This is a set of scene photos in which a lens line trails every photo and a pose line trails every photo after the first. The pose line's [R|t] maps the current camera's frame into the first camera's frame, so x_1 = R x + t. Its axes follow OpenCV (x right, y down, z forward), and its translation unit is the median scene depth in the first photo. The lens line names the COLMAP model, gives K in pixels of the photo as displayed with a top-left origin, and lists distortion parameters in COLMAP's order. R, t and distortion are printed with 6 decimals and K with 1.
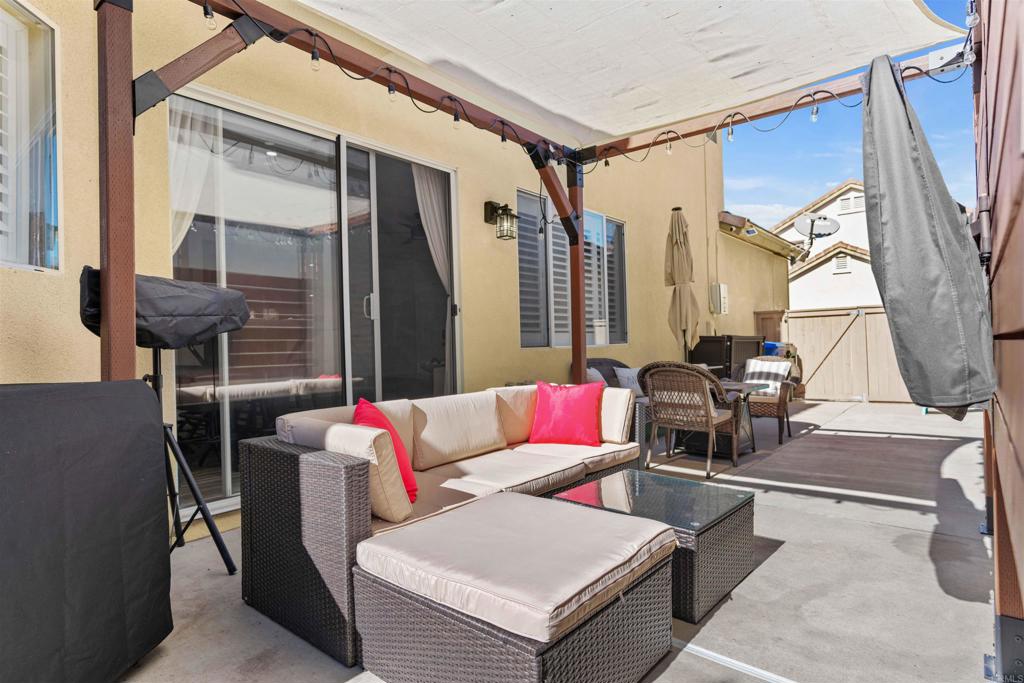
lens RADIAL K [[555.7, 0, 511.7], [0, 555.7, 340.6], [0, 0, 1]] dist [0.000488, 0.000958]
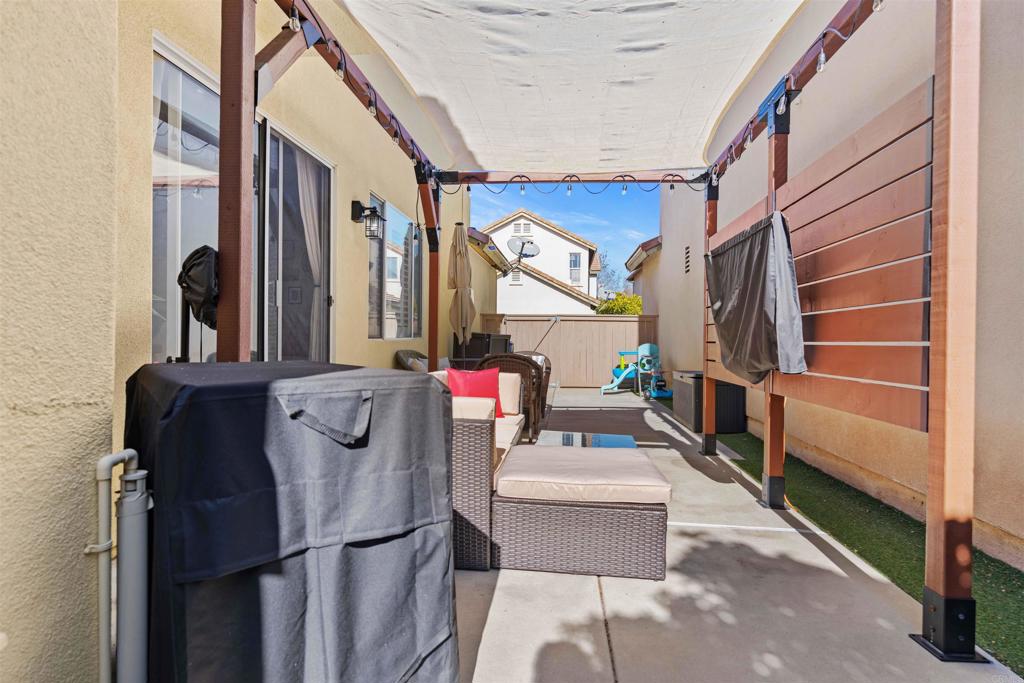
lens RADIAL K [[555.7, 0, 515.4], [0, 555.7, 340.4], [0, 0, 1]] dist [0.000488, 0.000958]
pose [[0.826116, 0.029201, 0.562742, -0.455442], [-0.035497, 0.999370, 0.000252, 0.007818], [-0.562380, -0.020184, 0.826632, -0.071346]]
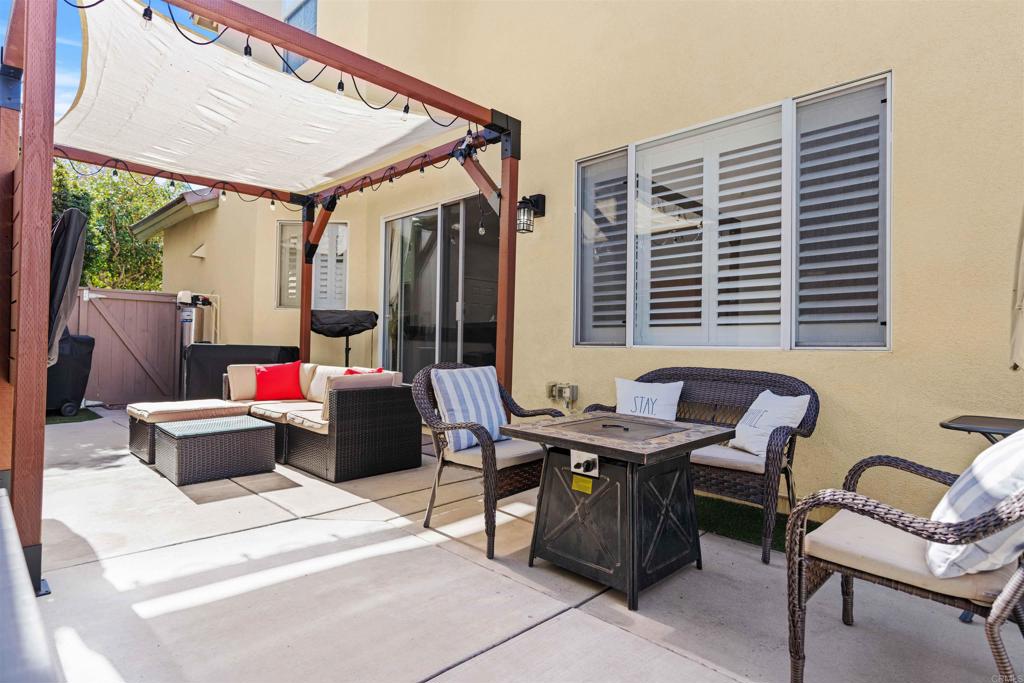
lens RADIAL K [[555.7, 0, 508.2], [0, 555.7, 339.5], [0, 0, 1]] dist [0.000488, 0.000958]
pose [[-0.094061, 0.005023, -0.995554, 1.139766], [-0.011885, 0.999910, 0.006168, 0.000510], [0.995496, 0.012412, -0.093993, 1.255170]]
